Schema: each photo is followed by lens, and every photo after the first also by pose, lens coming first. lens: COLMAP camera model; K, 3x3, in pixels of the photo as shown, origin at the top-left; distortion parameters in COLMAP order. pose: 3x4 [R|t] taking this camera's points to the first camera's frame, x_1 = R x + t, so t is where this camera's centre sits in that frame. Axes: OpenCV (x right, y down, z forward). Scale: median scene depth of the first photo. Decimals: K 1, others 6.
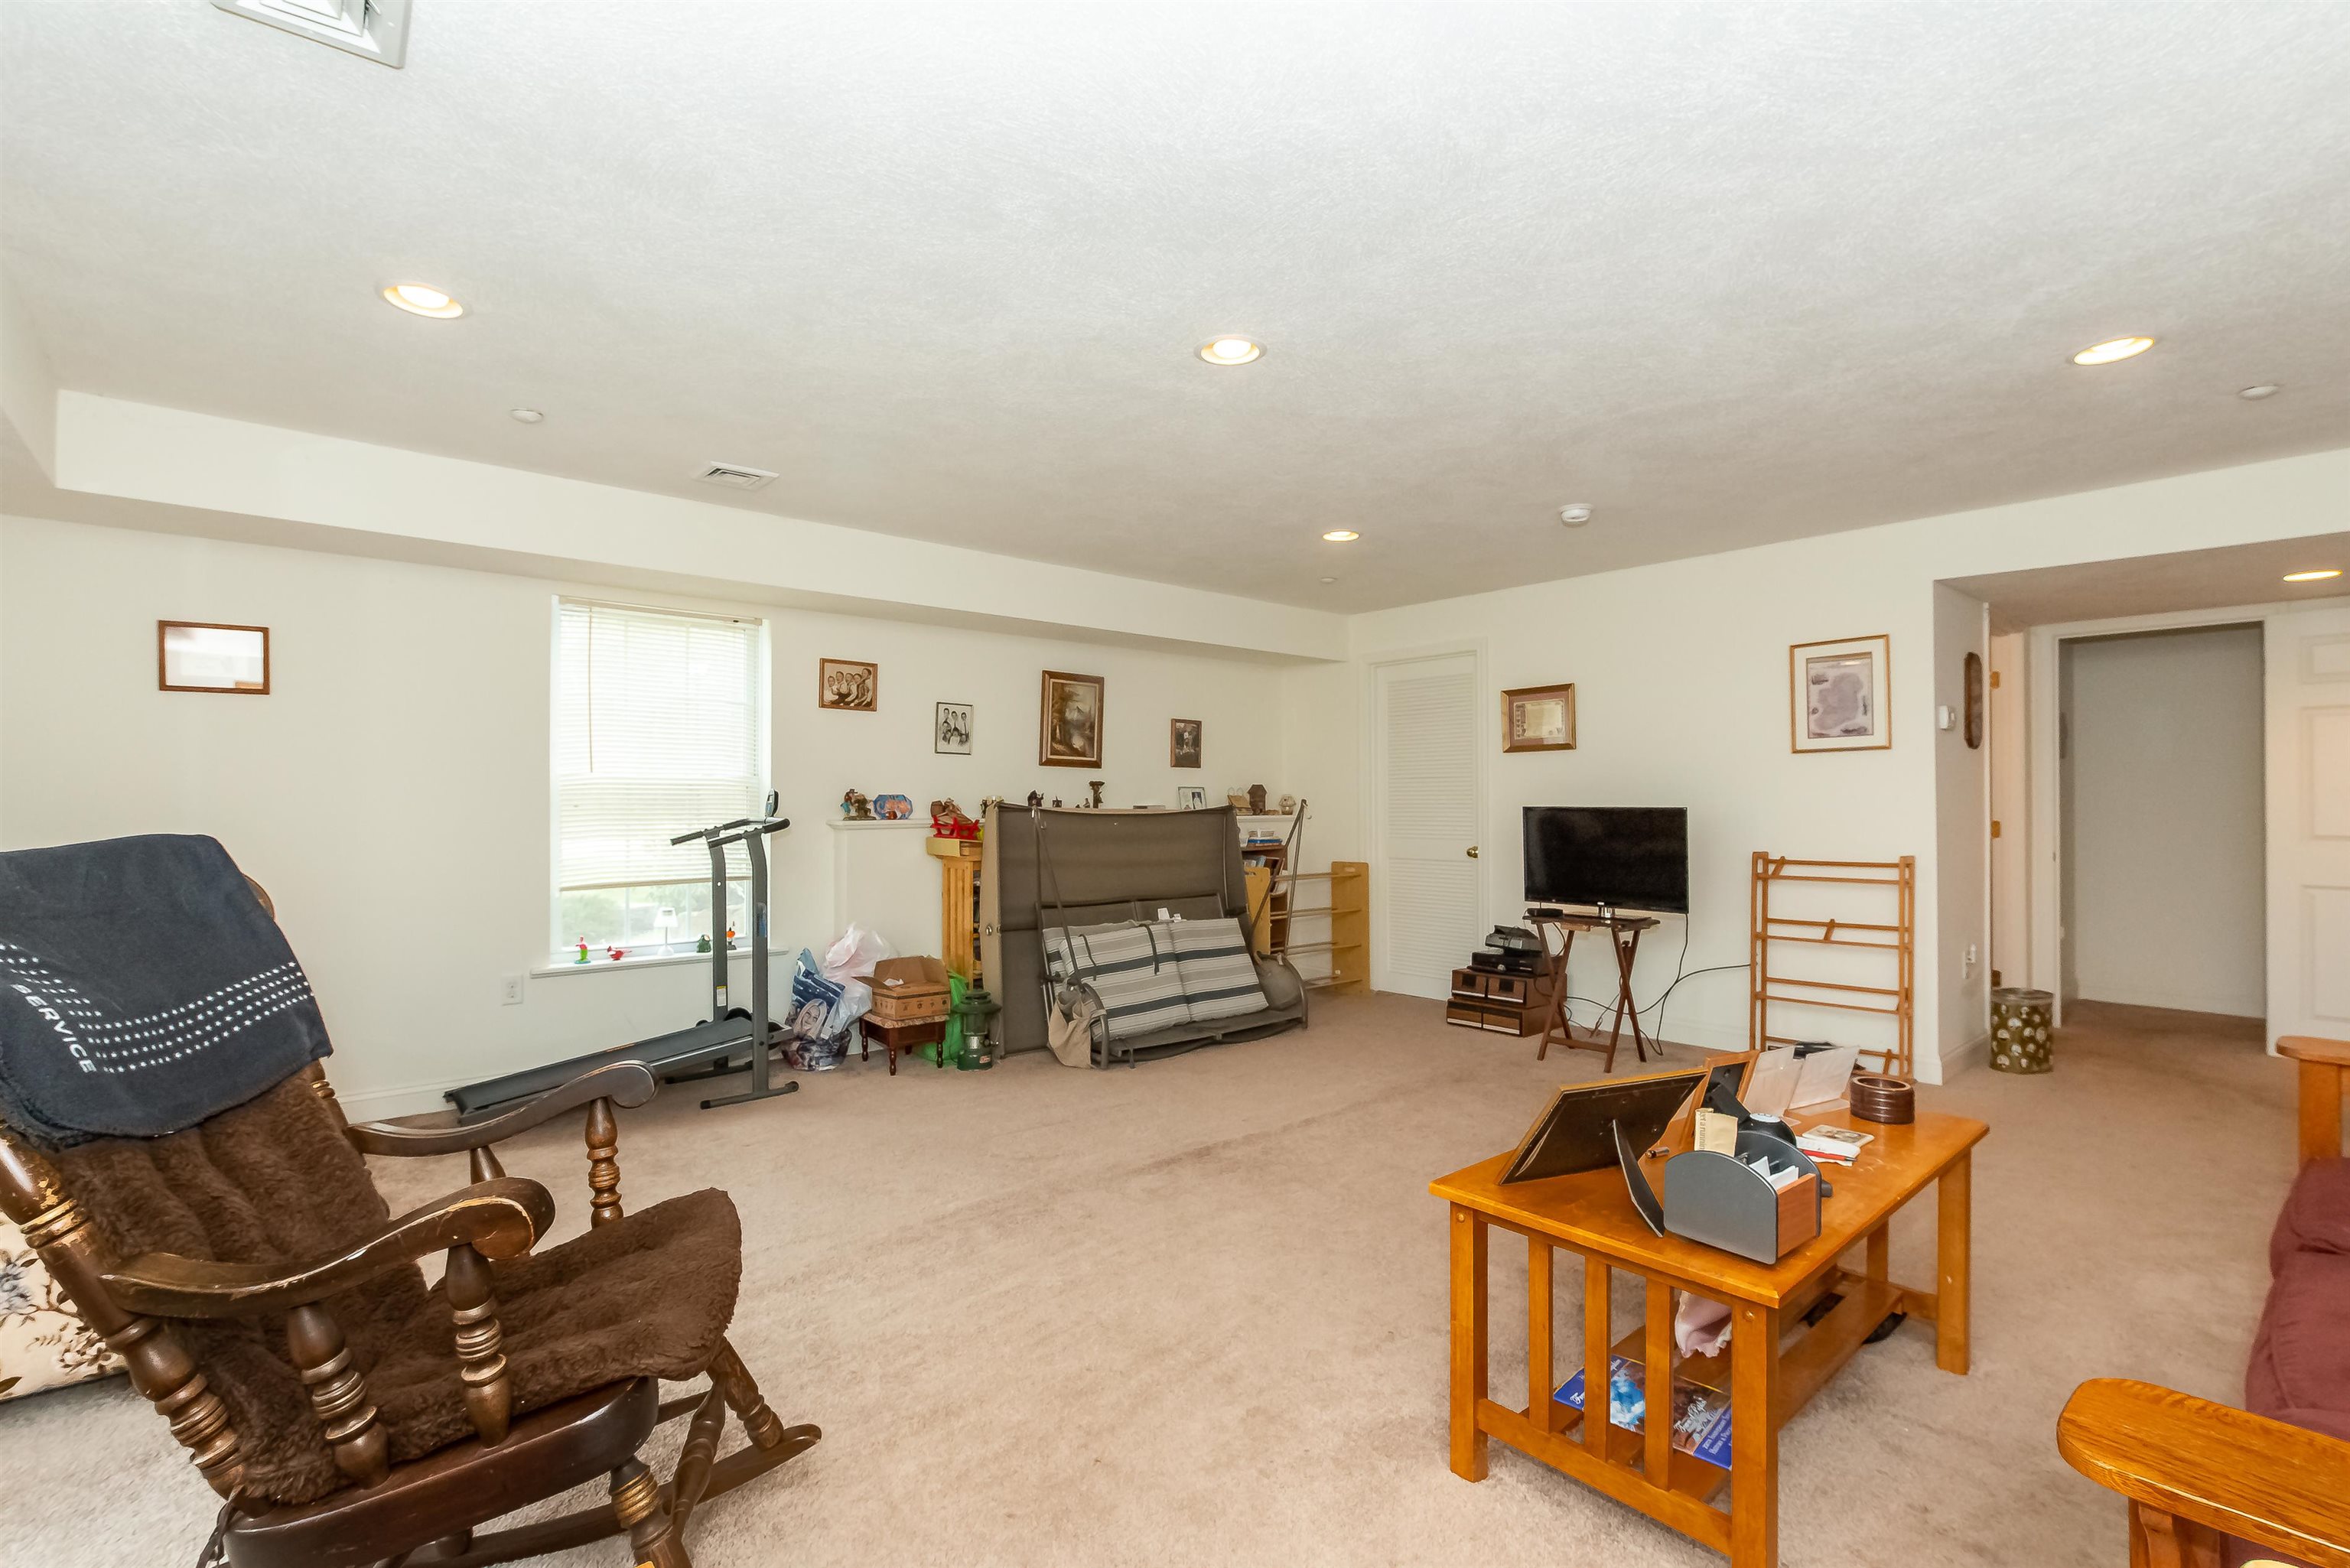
lens RADIAL K [[1064.3, 0, 1172.8], [0, 1064.3, 796.7], [0, 0, 1]] dist [0.000540, 0.000209]
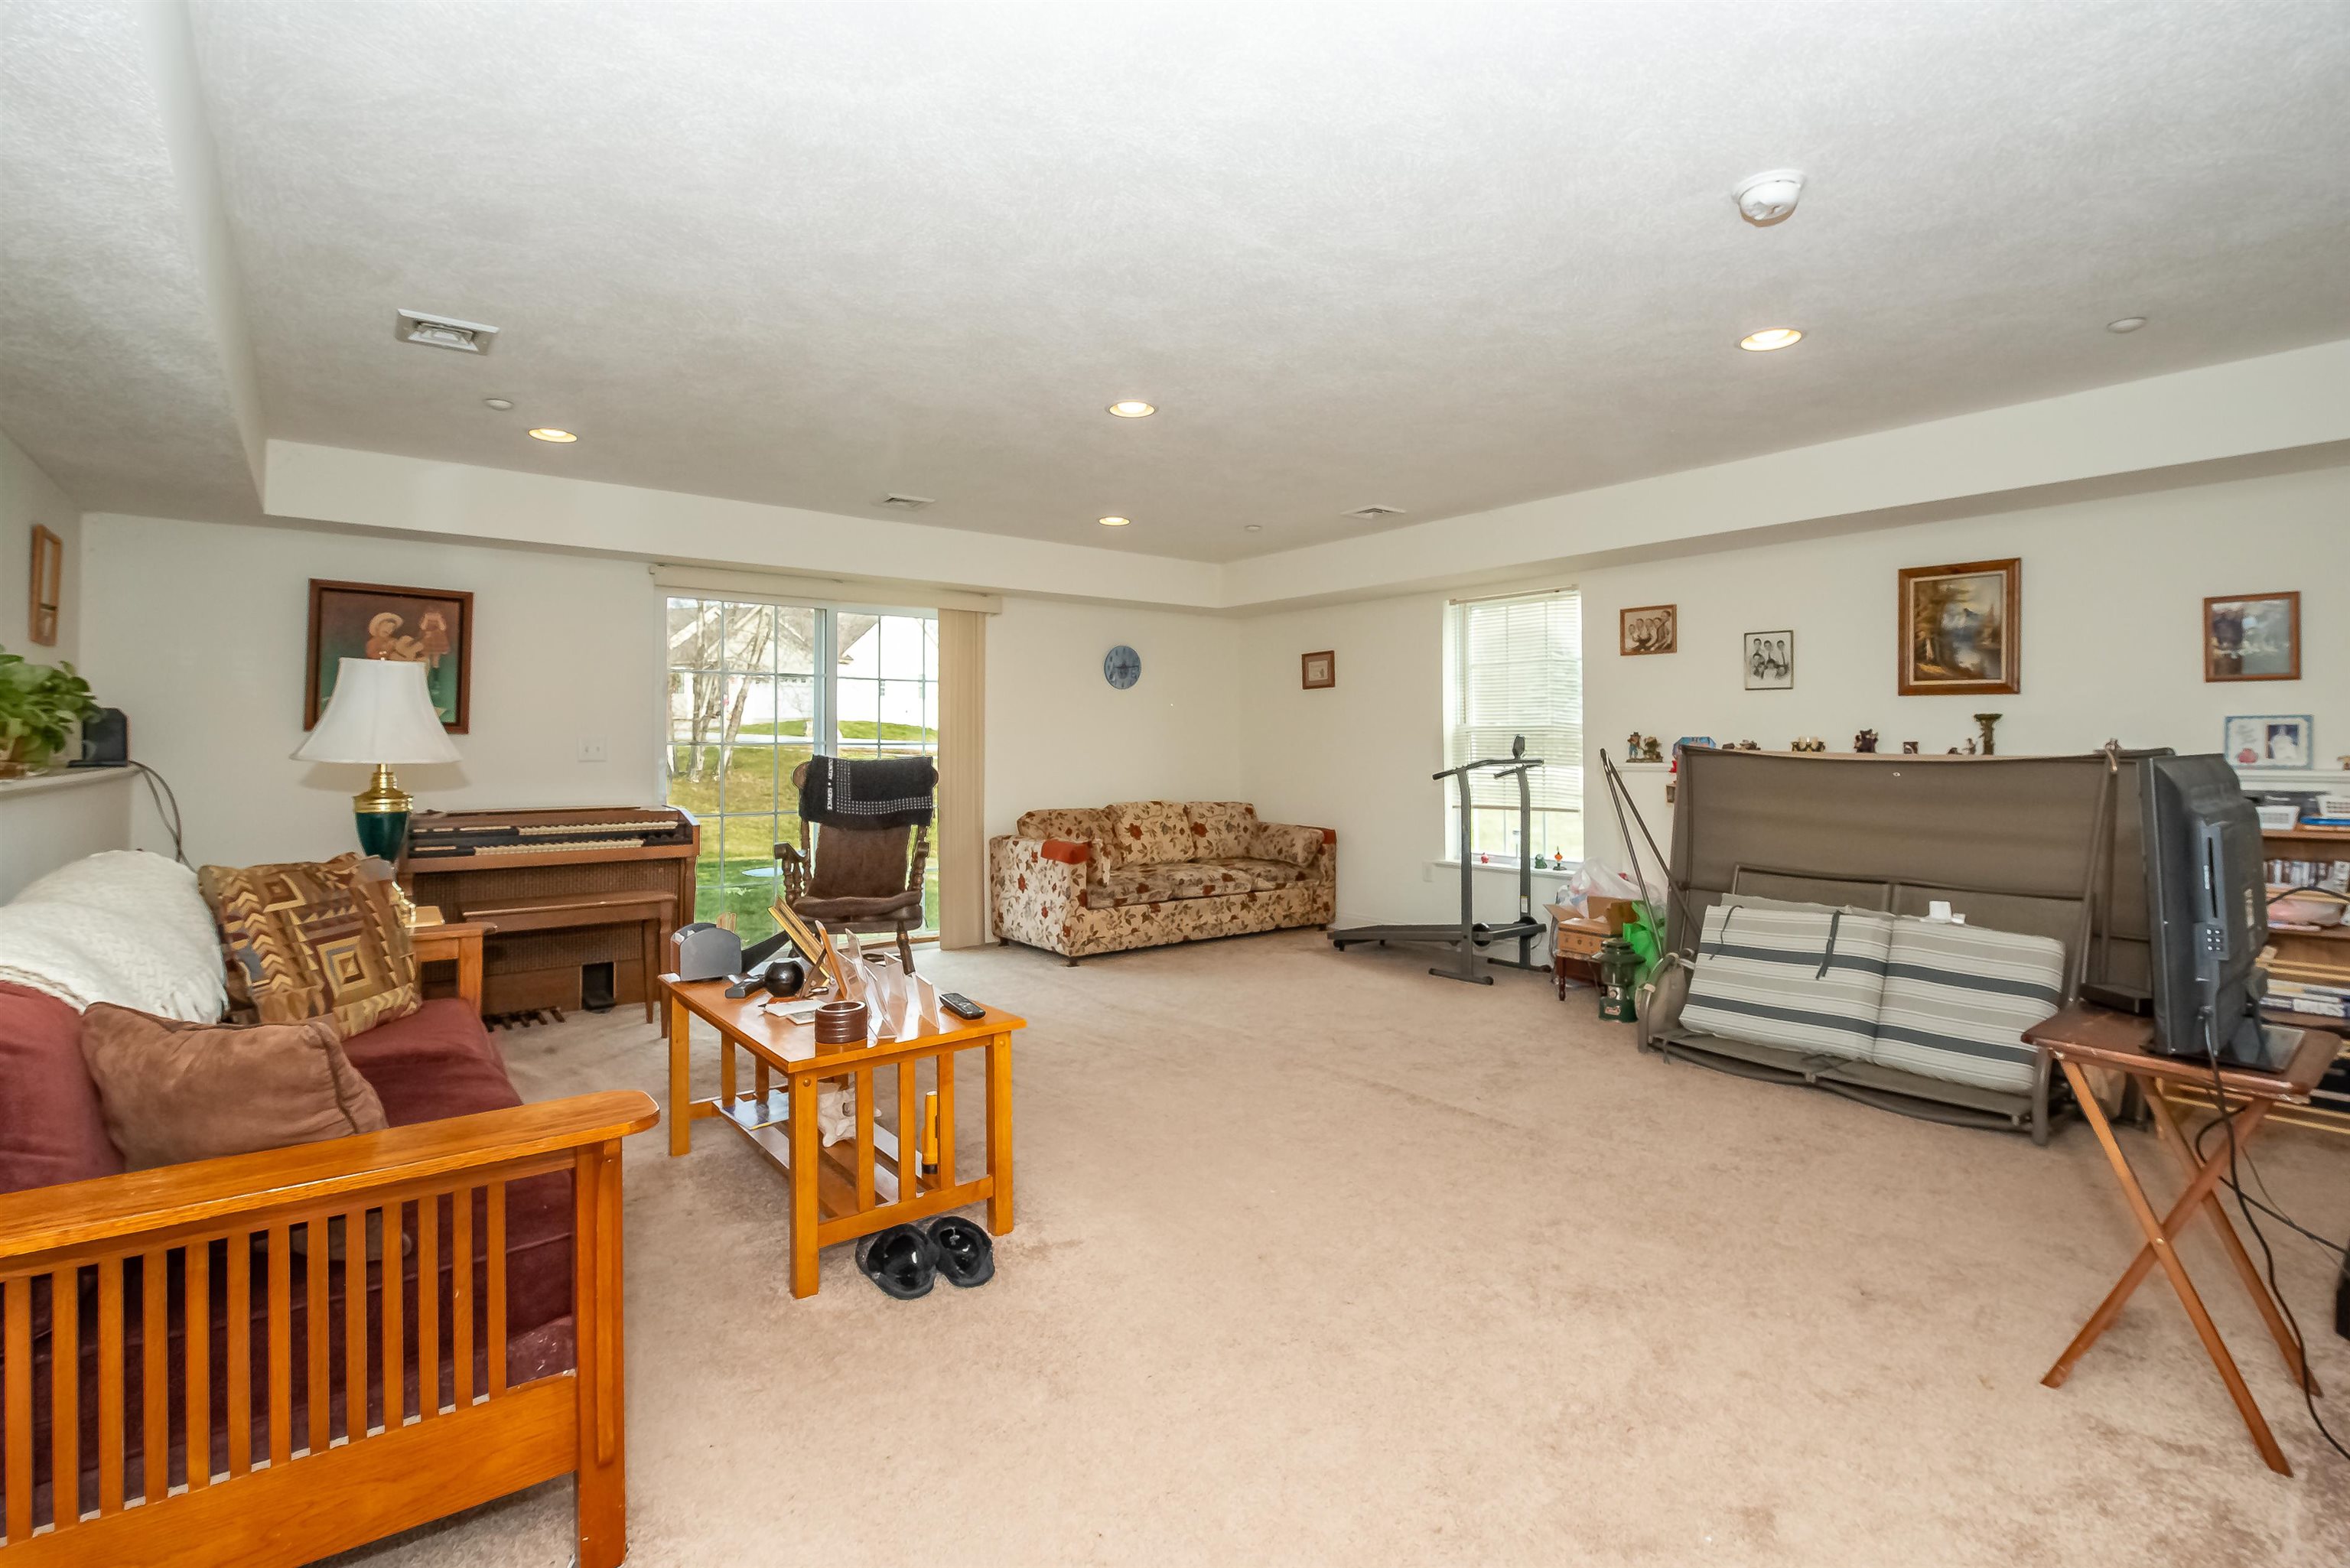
lens RADIAL K [[1108.2, 0, 1189.0], [0, 1108.2, 735.8], [0, 0, 1]] dist [-0.000238, 0.000022]
pose [[-0.030911, -0.002742, -0.999518, 0.767752], [0.015887, 0.999869, -0.003234, -0.007103], [0.999396, -0.015980, -0.030863, 0.586036]]
